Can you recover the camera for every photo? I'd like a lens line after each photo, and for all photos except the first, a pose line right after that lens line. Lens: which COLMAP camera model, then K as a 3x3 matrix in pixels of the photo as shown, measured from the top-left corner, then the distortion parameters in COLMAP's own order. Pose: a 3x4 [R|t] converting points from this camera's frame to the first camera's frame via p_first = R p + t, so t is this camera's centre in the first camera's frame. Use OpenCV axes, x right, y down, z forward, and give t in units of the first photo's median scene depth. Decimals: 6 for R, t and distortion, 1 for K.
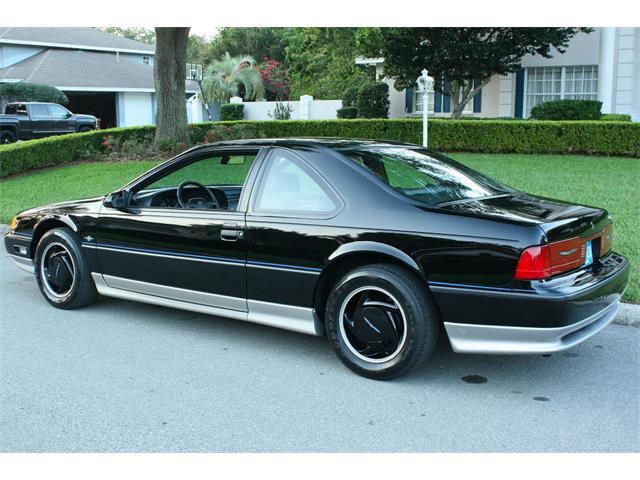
lens RADIAL K [[743.3, 0, 320.0], [0, 743.3, 240.0], [0, 0, 1]] dist [-0.138334, 0.199075]
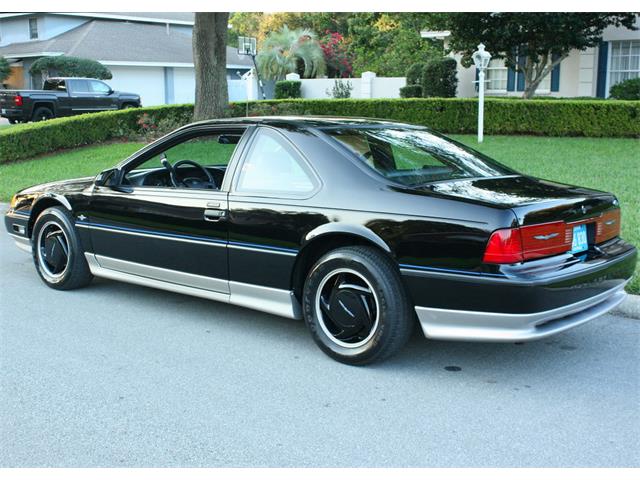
lens RADIAL K [[814.6, 0, 331.9], [0, 814.6, 239.3], [0, 0, 1]] dist [-0.075349, 0.088995]
pose [[0.997084, 0.017349, -0.074312, 0.093977], [-0.016599, 0.999805, 0.010697, 0.009249], [0.074483, -0.009432, 0.997178, -0.050012]]
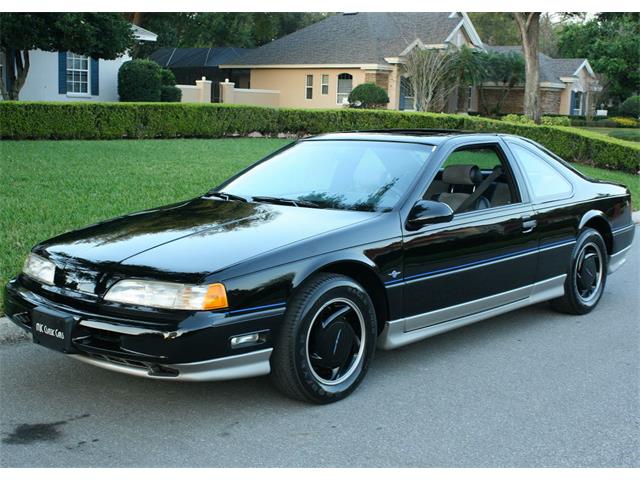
lens RADIAL K [[834.5, 0, 320.7], [0, 834.5, 231.8], [0, 0, 1]] dist [-0.066945, 0.032297]
pose [[0.149385, -0.134631, 0.979571, -1.058952], [0.124954, 0.985315, 0.116365, -0.138931], [-0.980852, 0.105018, 0.164014, 0.888100]]
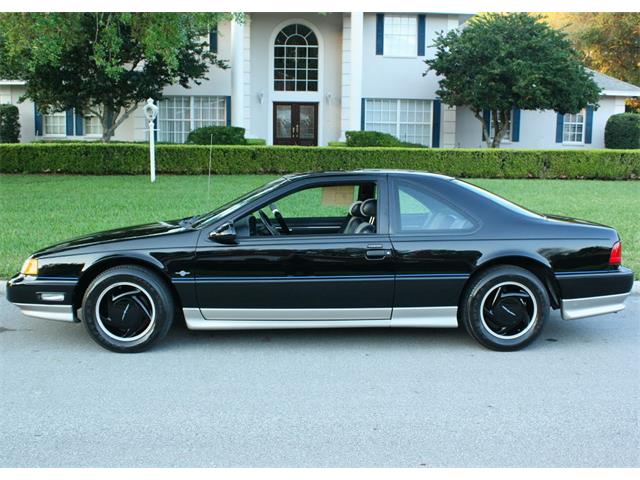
lens RADIAL K [[680.6, 0, 342.9], [0, 680.6, 239.1], [0, 0, 1]] dist [-0.103169, 0.007271]
pose [[0.787100, -0.071266, 0.612695, -0.659409], [0.081087, 0.996638, 0.011755, -0.038940], [-0.611472, 0.040429, 0.790232, 0.153923]]
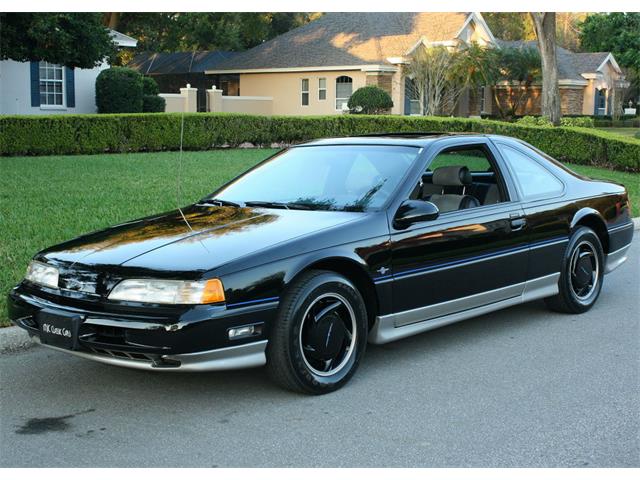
lens RADIAL K [[933.6, 0, 317.5], [0, 933.6, 222.2], [0, 0, 1]] dist [-0.032848, -0.026295]
pose [[0.150975, -0.106116, 0.982826, -1.188655], [0.151263, 0.984993, 0.083114, -0.132502], [-0.976896, 0.136117, 0.164761, 0.858659]]
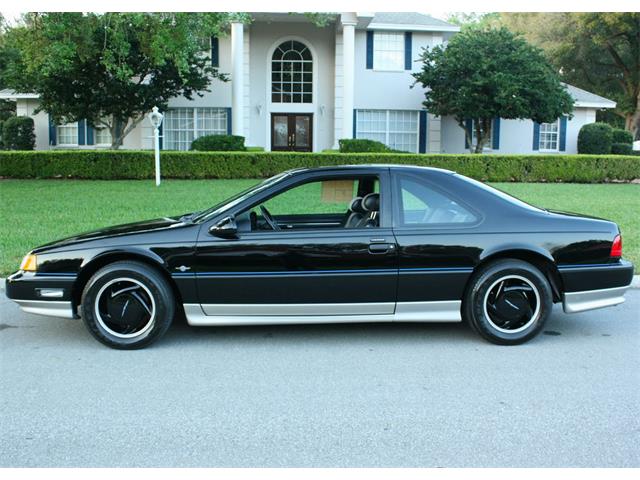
lens RADIAL K [[623.3, 0, 344.8], [0, 623.3, 240.0], [0, 0, 1]] dist [-0.120812, 0.013432]
pose [[0.776635, -0.073765, 0.625617, -0.619914], [0.086094, 0.996231, 0.010588, -0.028428], [-0.624040, 0.045638, 0.780058, 0.228697]]
